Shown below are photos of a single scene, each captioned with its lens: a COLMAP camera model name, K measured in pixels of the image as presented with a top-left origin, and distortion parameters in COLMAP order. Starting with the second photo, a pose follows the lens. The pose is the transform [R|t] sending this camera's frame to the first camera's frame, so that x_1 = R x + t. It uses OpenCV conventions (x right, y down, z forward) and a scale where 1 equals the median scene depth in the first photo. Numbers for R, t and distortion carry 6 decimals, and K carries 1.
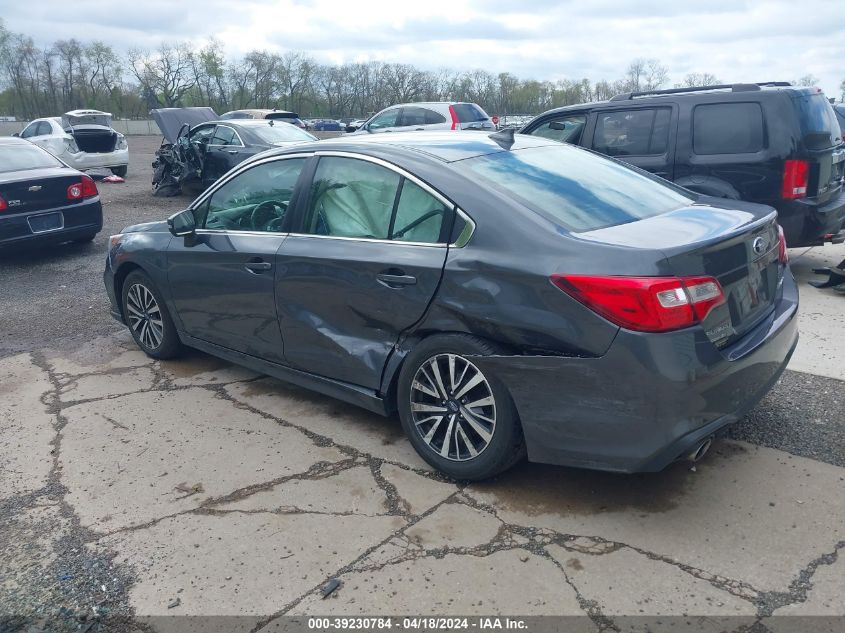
lens RADIAL K [[667.0, 0, 422.5], [0, 667.0, 316.5], [0, 0, 1]] dist [0.010038, 0.007648]
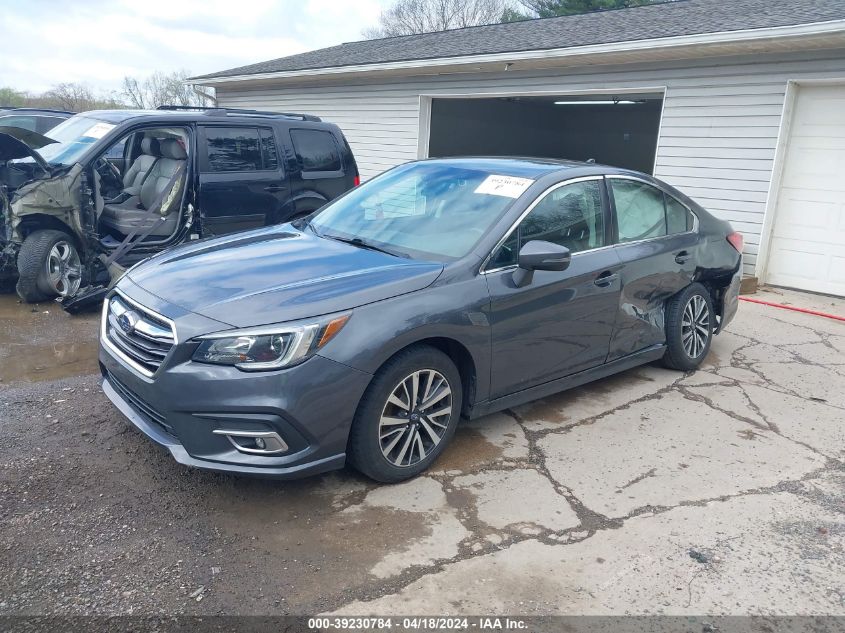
lens RADIAL K [[675.2, 0, 422.5], [0, 675.2, 316.5], [0, 0, 1]] dist [-0.006199, 0.002655]
pose [[0.095939, -0.206026, 0.973832, -1.655553], [0.215276, 0.959485, 0.181782, -0.342868], [-0.971829, 0.192203, 0.136405, 1.404942]]
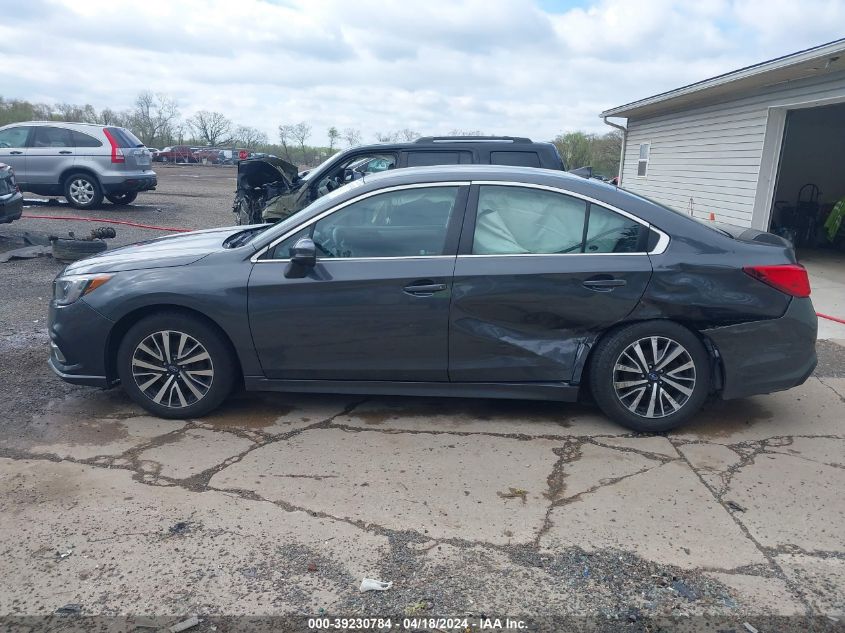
lens RADIAL K [[675.2, 0, 422.5], [0, 675.2, 316.5], [0, 0, 1]] dist [-0.006199, 0.002655]
pose [[0.767432, -0.097239, 0.633713, -1.114190], [0.127964, 0.991775, -0.002784, -0.036905], [-0.628230, 0.083229, 0.773563, 0.243407]]
